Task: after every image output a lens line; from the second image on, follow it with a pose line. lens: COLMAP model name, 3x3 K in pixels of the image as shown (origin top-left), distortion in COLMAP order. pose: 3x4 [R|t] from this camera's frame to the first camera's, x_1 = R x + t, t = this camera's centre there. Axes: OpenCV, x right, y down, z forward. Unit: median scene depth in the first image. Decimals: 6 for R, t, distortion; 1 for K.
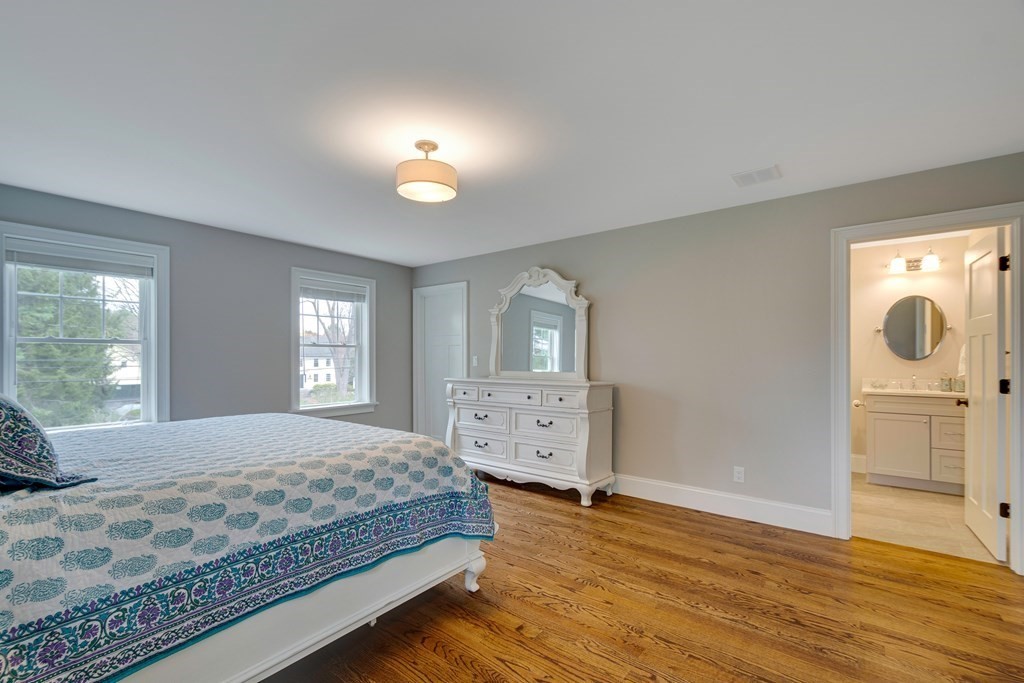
lens RADIAL K [[453.8, 0, 510.9], [0, 453.8, 348.2], [0, 0, 1]] dist [0.000907, 0.000303]
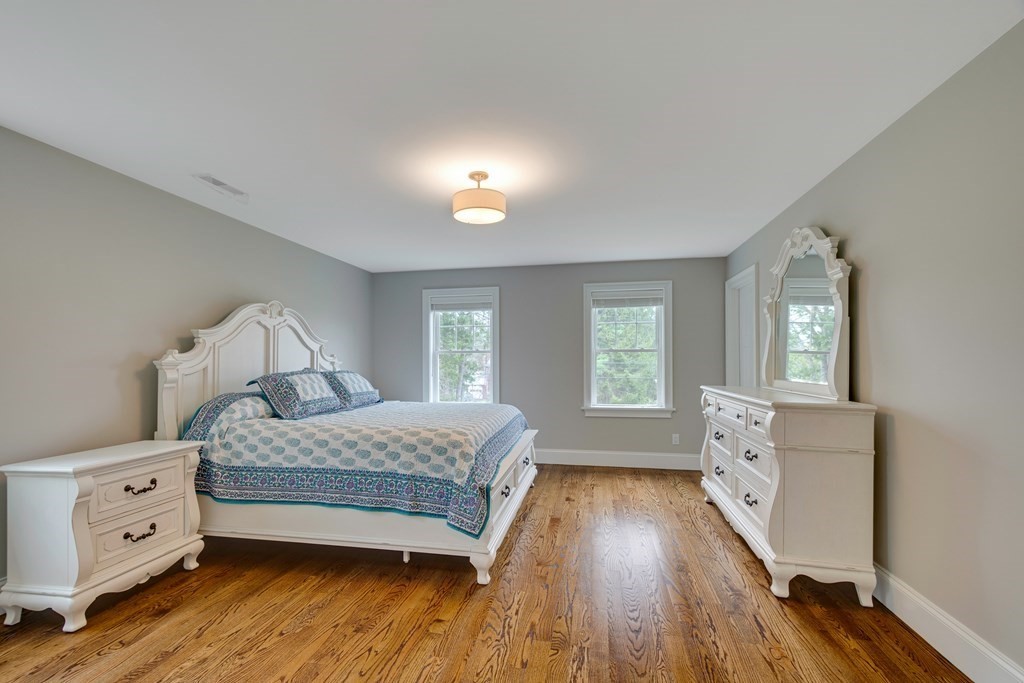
lens RADIAL K [[453.8, 0, 512.9], [0, 453.8, 351.8], [0, 0, 1]] dist [0.000907, 0.000303]
pose [[0.441867, -0.018943, -0.896881, 1.022156], [0.019141, 0.999749, -0.011685, 0.012325], [0.896876, -0.012004, 0.442118, 0.682969]]
